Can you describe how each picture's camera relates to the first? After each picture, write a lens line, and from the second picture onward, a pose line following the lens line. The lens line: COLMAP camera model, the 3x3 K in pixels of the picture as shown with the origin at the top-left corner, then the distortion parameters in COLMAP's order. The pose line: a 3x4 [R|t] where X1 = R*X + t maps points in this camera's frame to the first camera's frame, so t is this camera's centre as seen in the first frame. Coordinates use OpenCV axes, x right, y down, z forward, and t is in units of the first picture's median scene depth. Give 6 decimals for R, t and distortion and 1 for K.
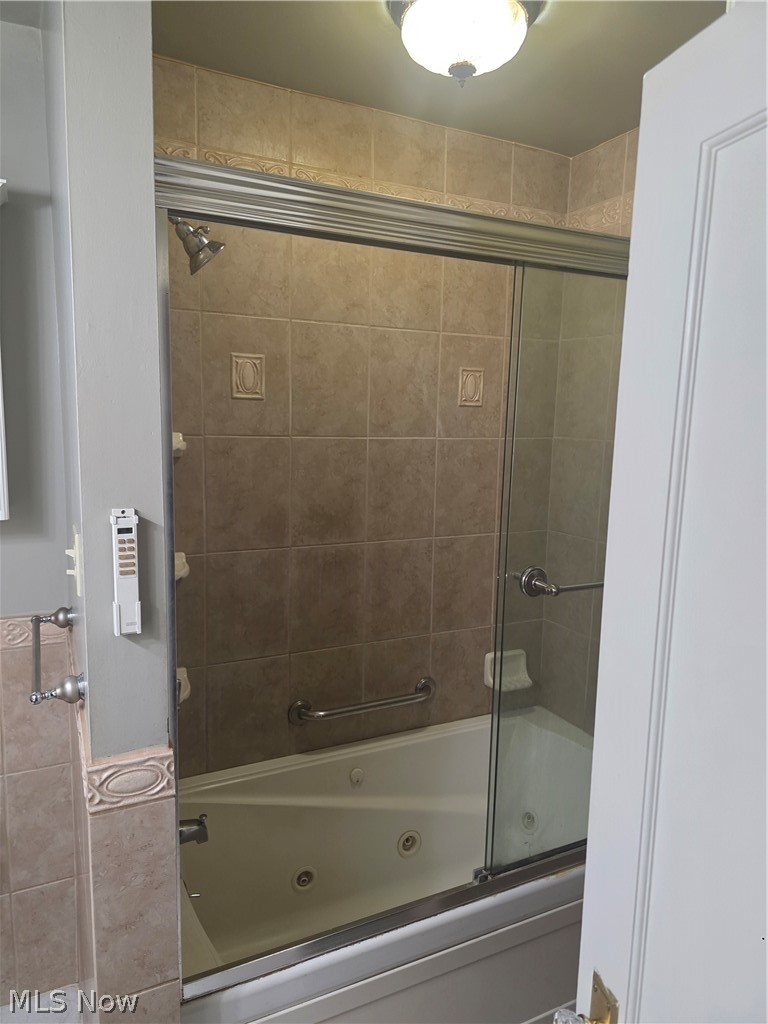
lens RADIAL K [[703.7, 0, 384.0], [0, 703.7, 512.0], [0, 0, 1]] dist [0.058016, -0.054687]
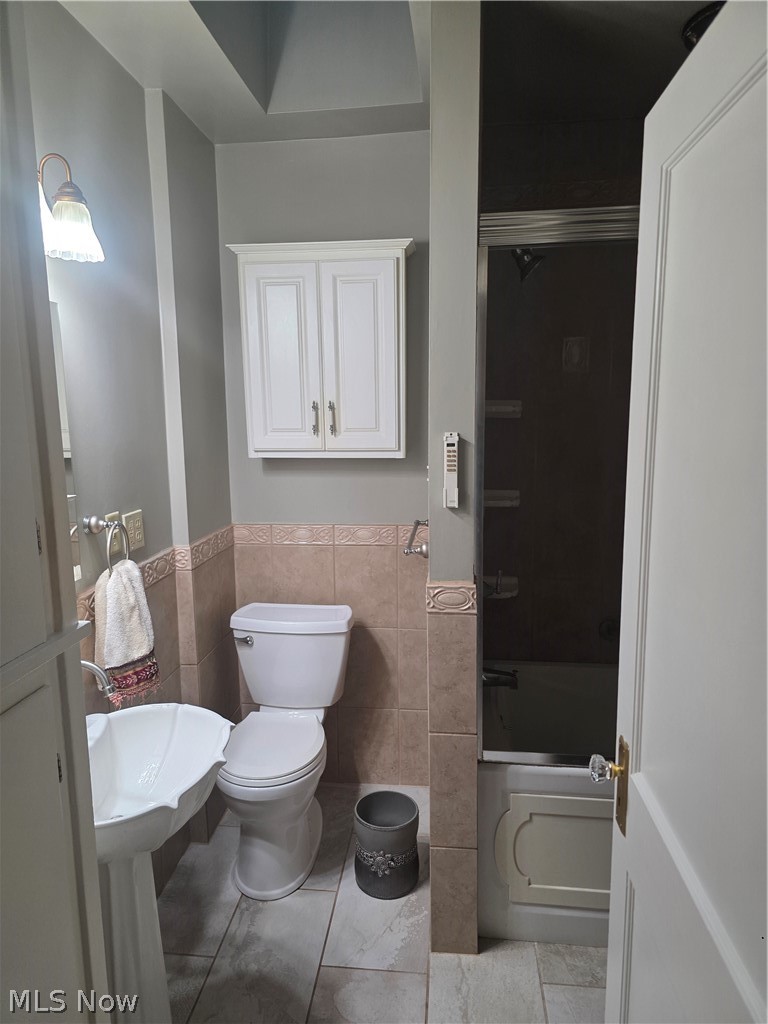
lens RADIAL K [[703.7, 0, 384.0], [0, 703.7, 512.0], [0, 0, 1]] dist [0.058016, -0.054687]
pose [[0.845208, 0.045509, -0.532496, 0.384072], [-0.045453, 0.998879, 0.013222, 0.163698], [0.532501, 0.013028, 0.846329, -0.483383]]
